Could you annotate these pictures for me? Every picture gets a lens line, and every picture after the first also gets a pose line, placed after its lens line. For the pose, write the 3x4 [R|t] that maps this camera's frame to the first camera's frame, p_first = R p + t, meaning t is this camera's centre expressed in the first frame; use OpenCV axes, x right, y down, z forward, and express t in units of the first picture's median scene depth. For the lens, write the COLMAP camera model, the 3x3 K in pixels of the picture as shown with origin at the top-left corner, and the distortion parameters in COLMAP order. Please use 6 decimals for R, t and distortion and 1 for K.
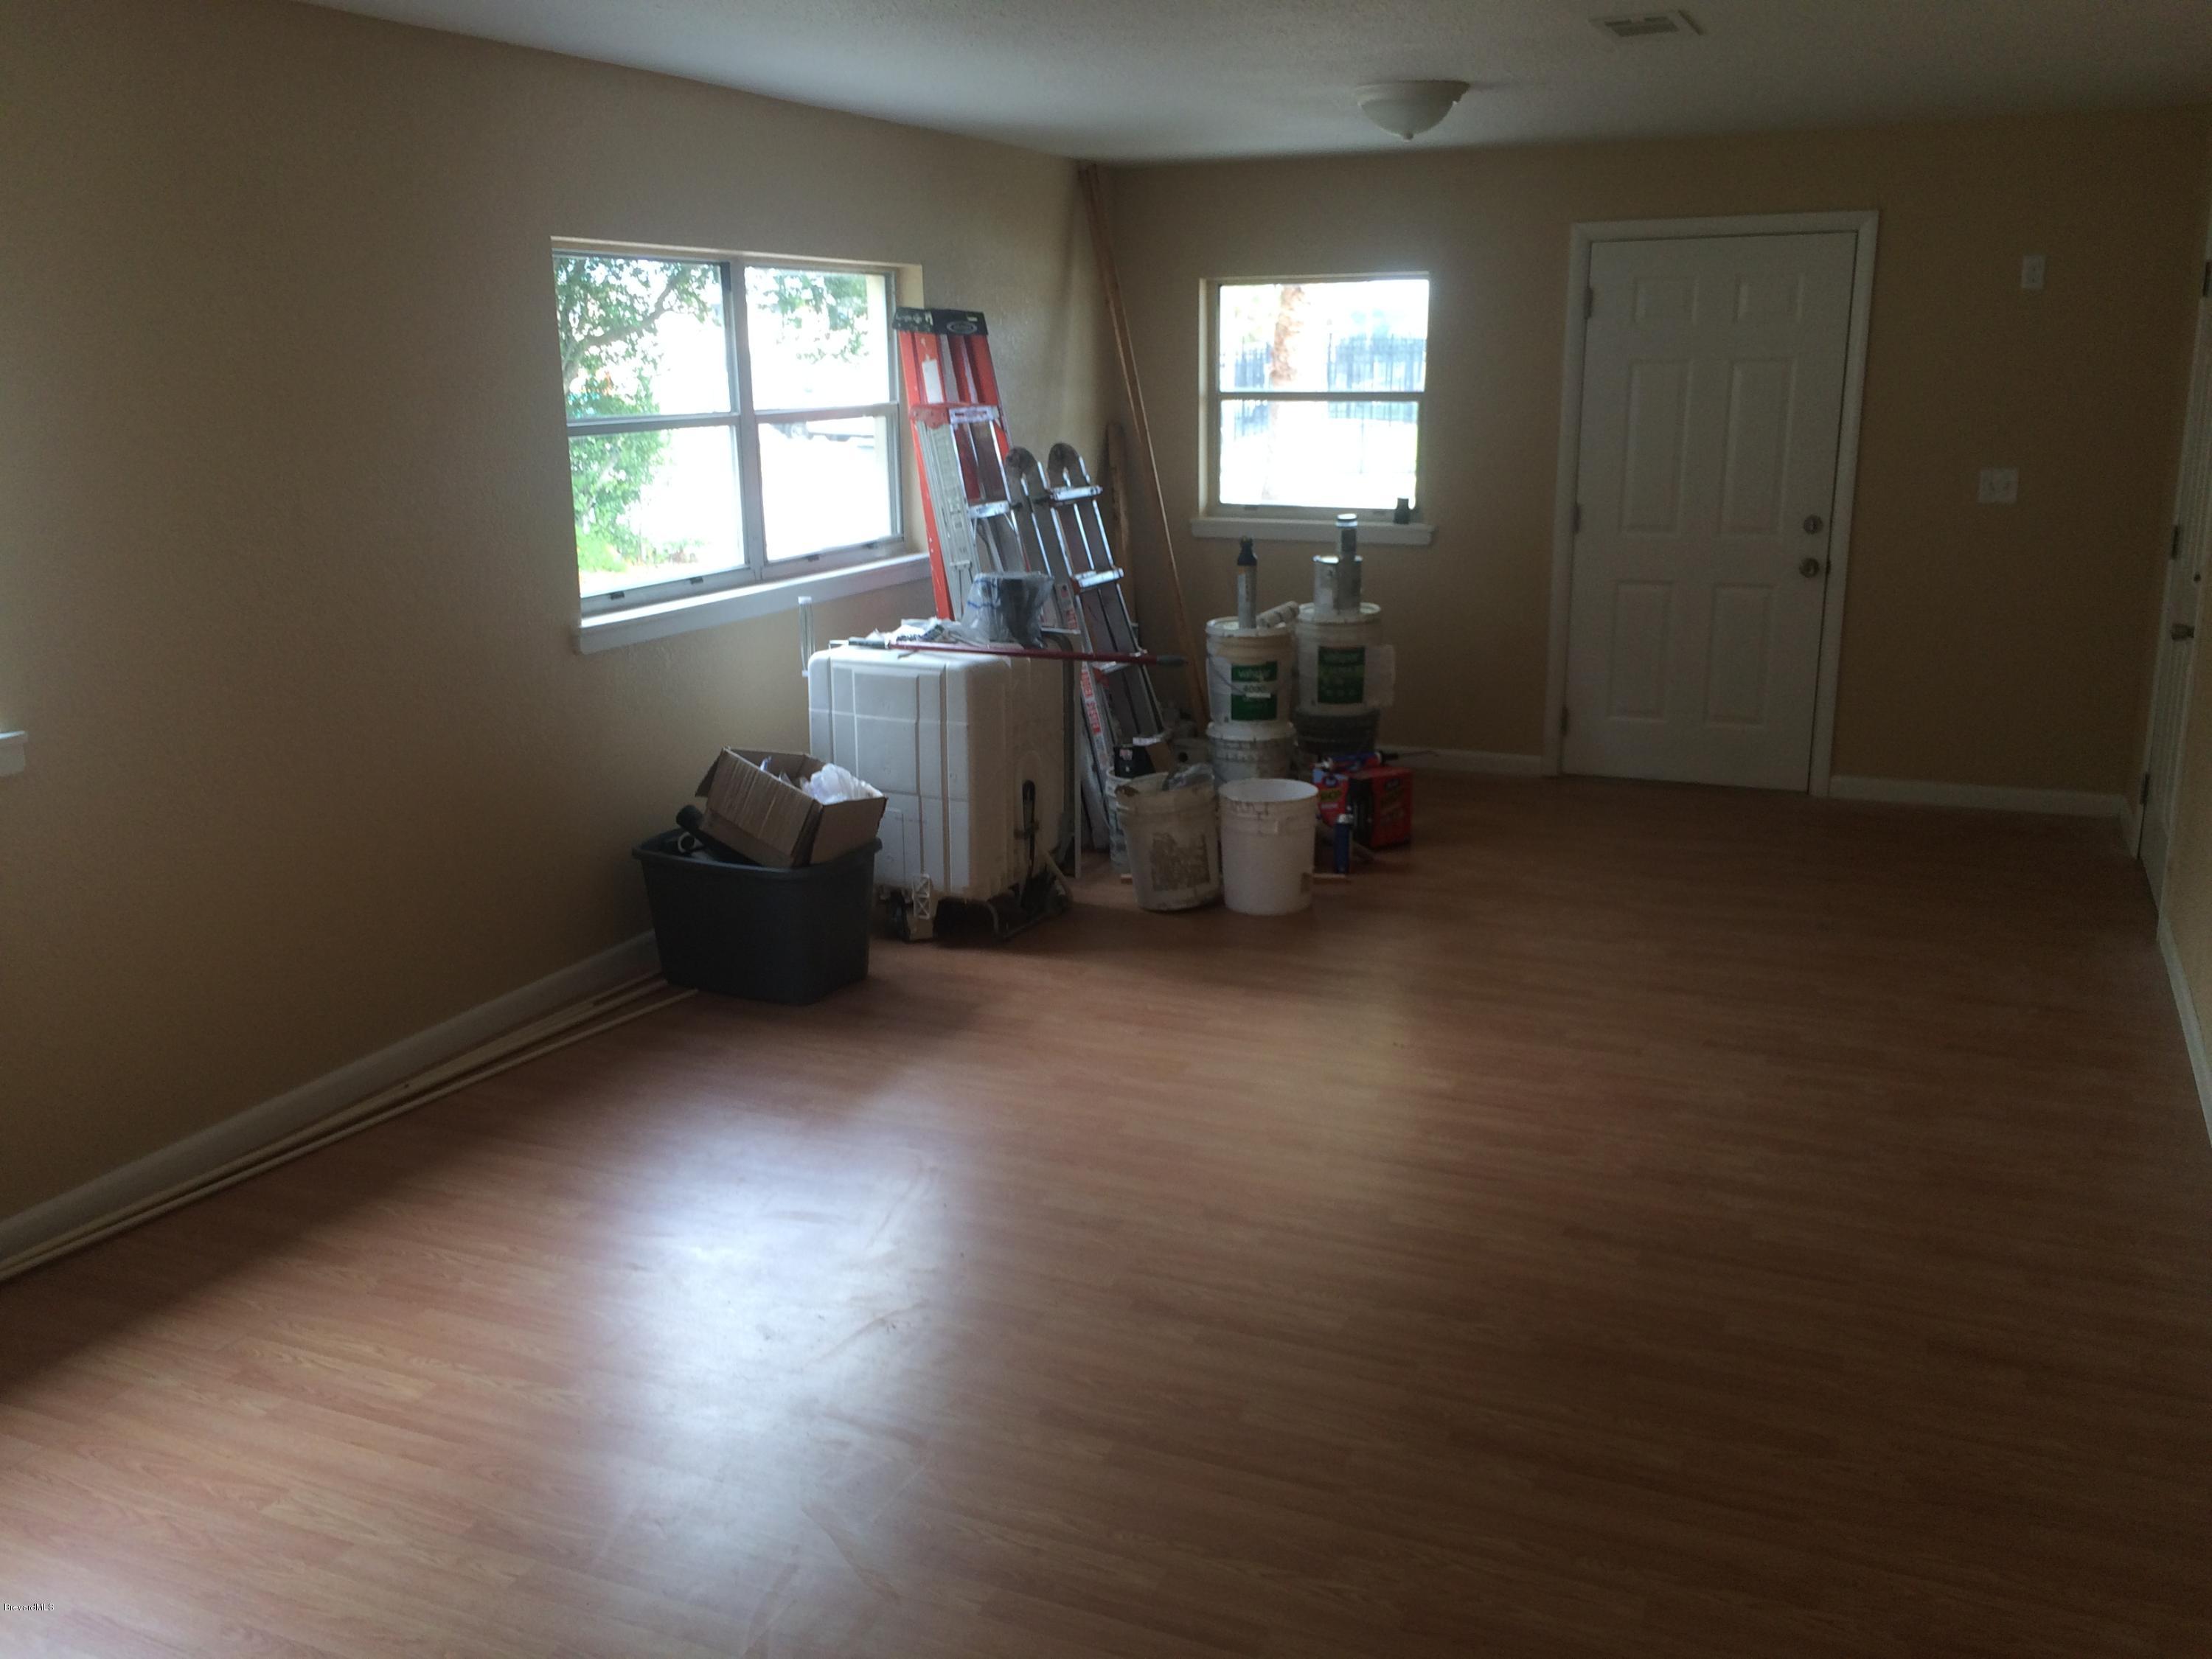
lens RADIAL K [[1899.0, 0, 1106.0], [0, 1899.0, 829.5], [0, 0, 1]] dist [0.051200, -0.094199]
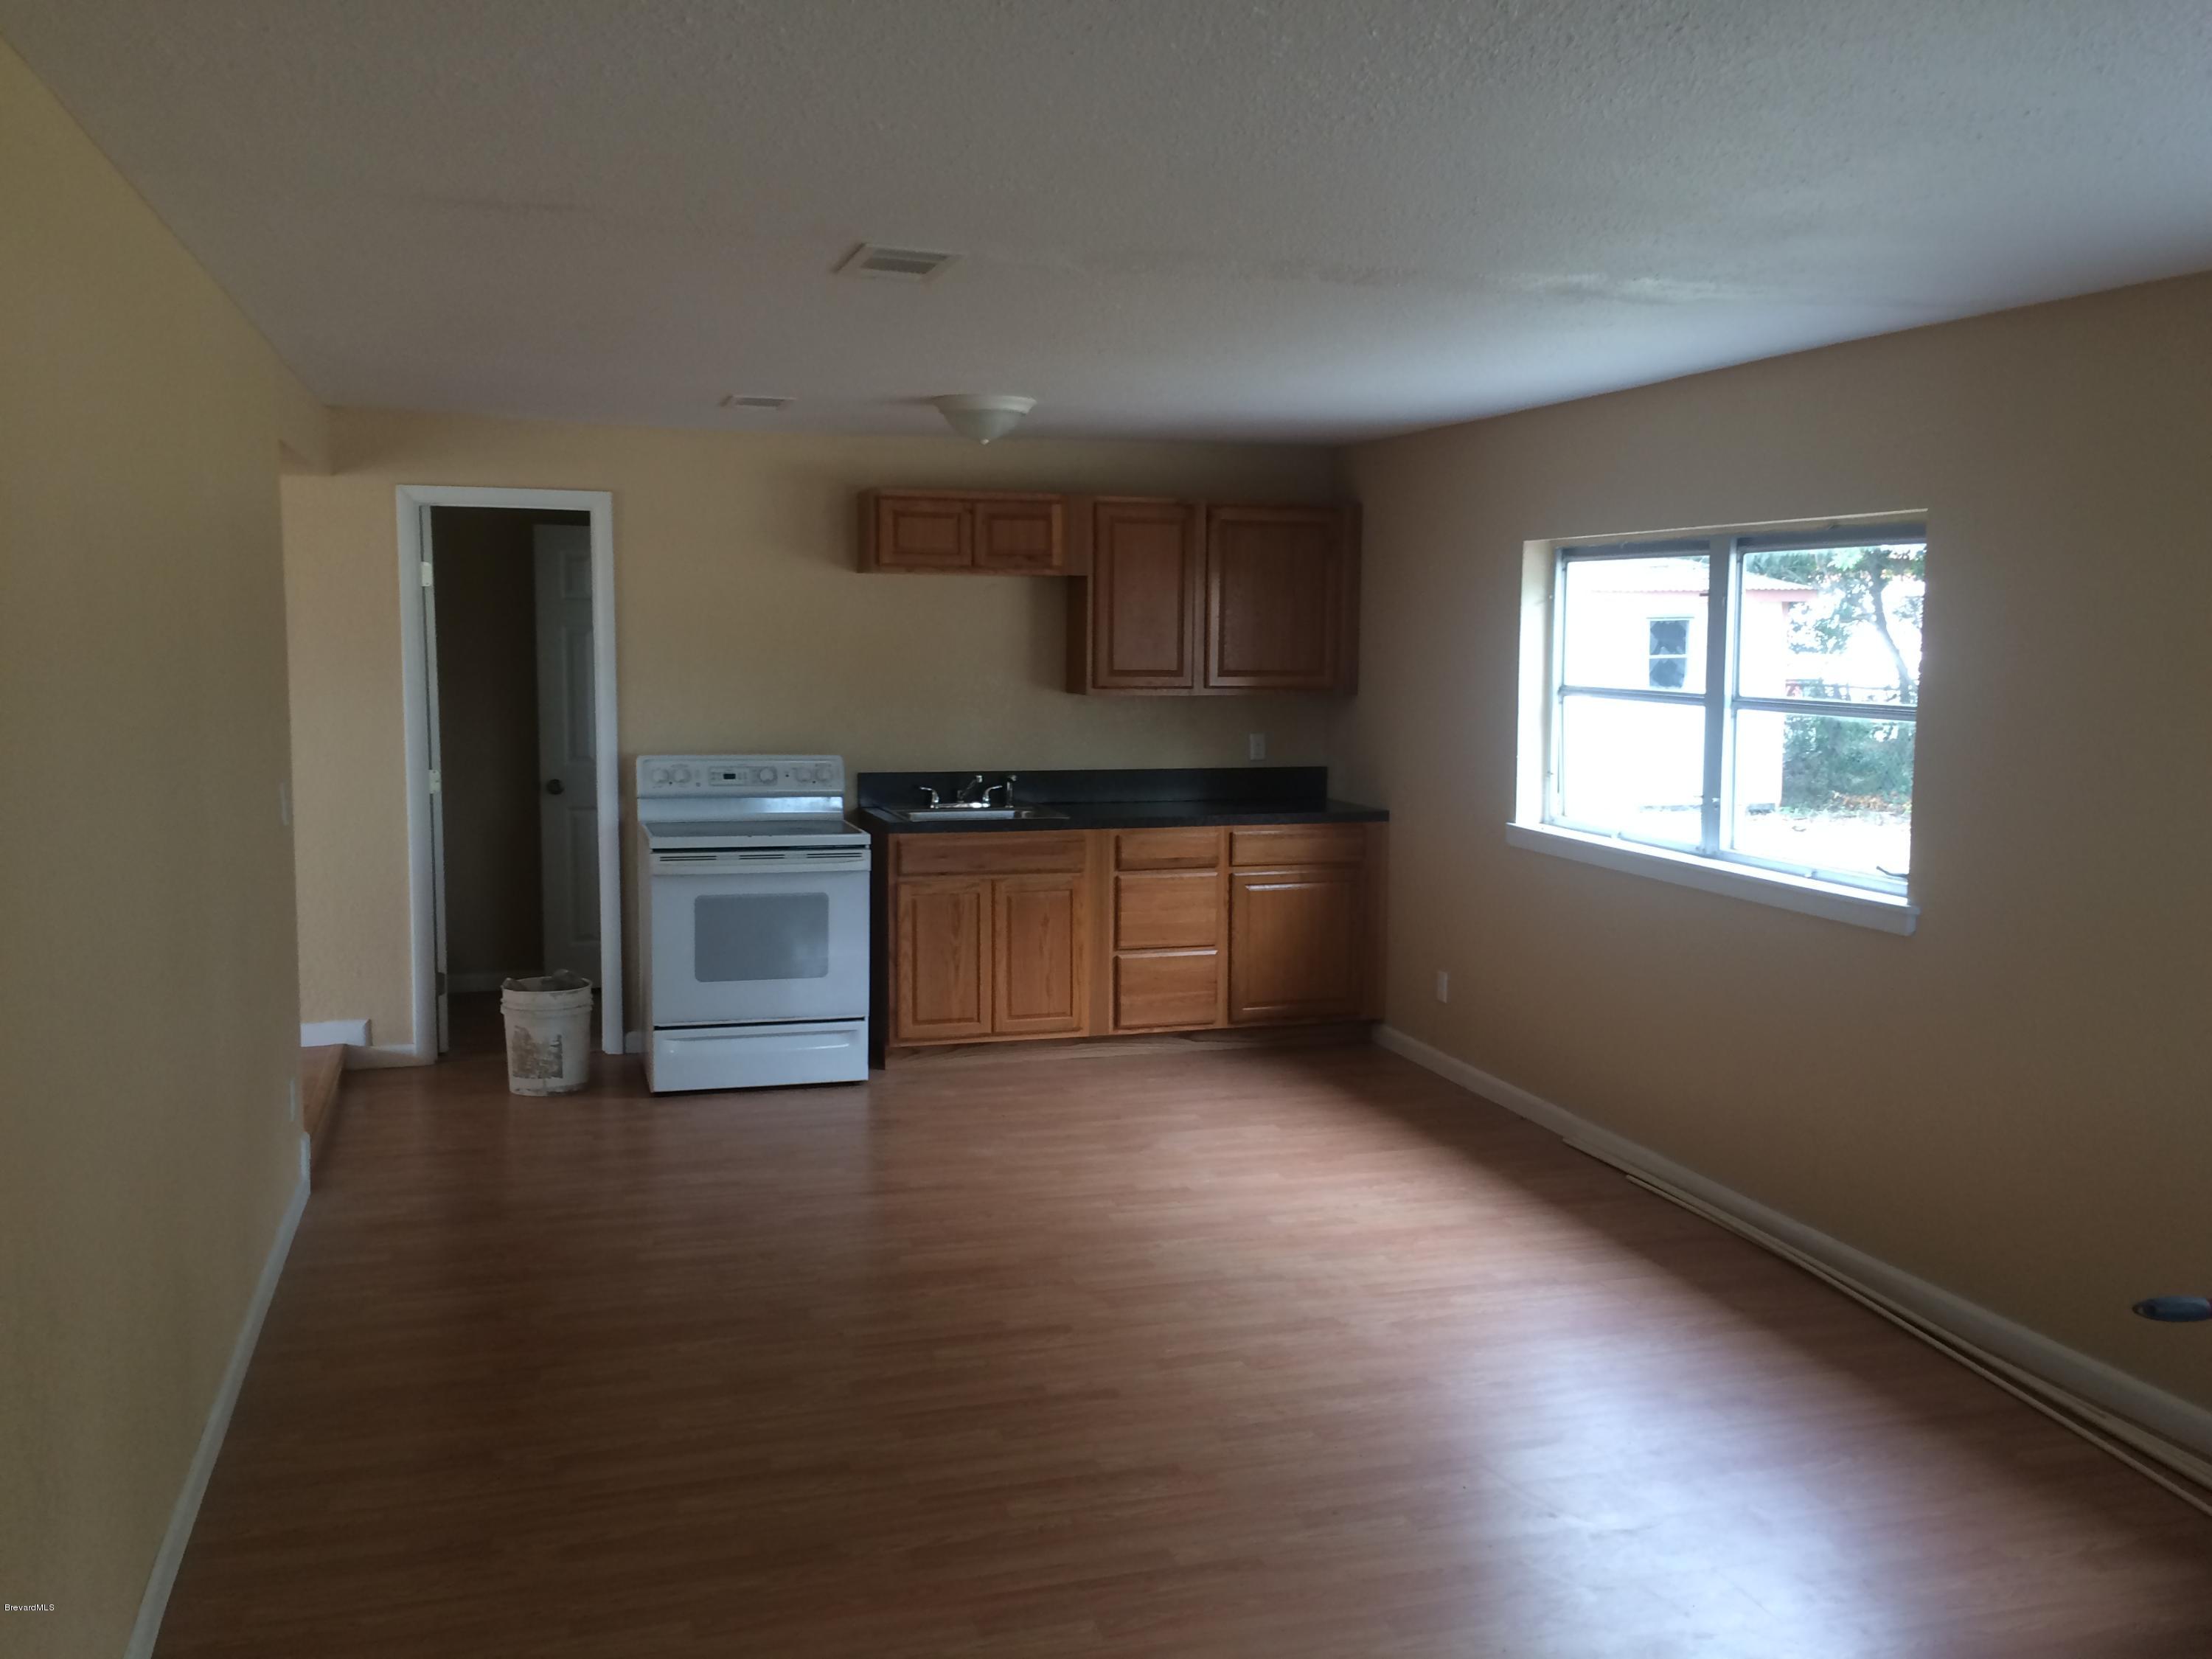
lens RADIAL K [[1899.0, 0, 1106.0], [0, 1899.0, 829.5], [0, 0, 1]] dist [0.051200, -0.094199]
pose [[-0.742421, 0.078973, -0.665263, 0.678482], [-0.167562, 0.939575, 0.298532, -0.380674], [0.648640, 0.333109, -0.684328, 1.444775]]
